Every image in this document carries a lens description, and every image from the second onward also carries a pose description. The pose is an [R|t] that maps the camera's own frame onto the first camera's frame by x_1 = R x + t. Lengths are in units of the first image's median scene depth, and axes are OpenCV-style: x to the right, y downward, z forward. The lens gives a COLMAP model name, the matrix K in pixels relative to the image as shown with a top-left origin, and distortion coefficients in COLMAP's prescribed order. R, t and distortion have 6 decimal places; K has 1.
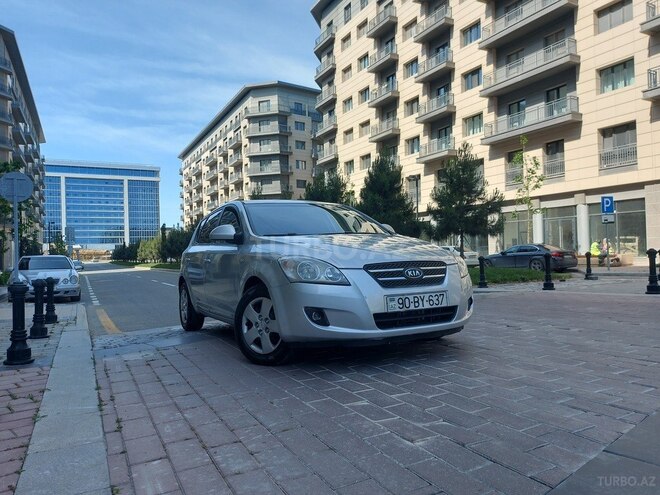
lens RADIAL K [[489.7, 0, 330.0], [0, 489.7, 247.5], [0, 0, 1]] dist [0.008320, -0.026762]
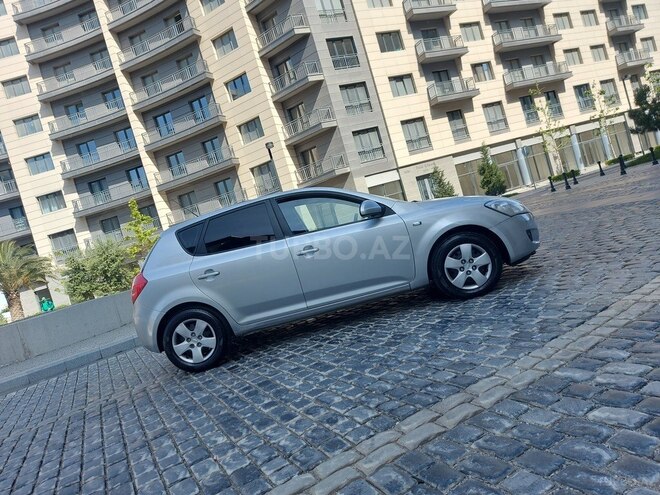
lens RADIAL K [[395.8, 0, 330.0], [0, 395.8, 247.5], [0, 0, 1]] dist [0.000314, -0.002337]
pose [[0.145879, -0.060089, 0.987476, -0.763999], [0.261652, 0.964954, 0.020065, 0.029781], [-0.954074, 0.255448, 0.156489, 1.446785]]
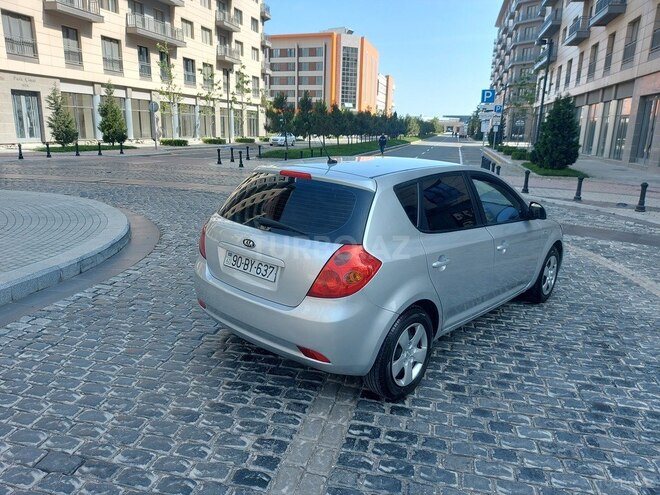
lens RADIAL K [[489.7, 0, 330.0], [0, 489.7, 247.5], [0, 0, 1]] dist [0.008320, -0.026762]
pose [[-0.723191, -0.148069, 0.674589, -0.893241], [-0.008373, 0.978556, 0.205812, 0.036992], [-0.690597, 0.143193, -0.708923, 1.677999]]
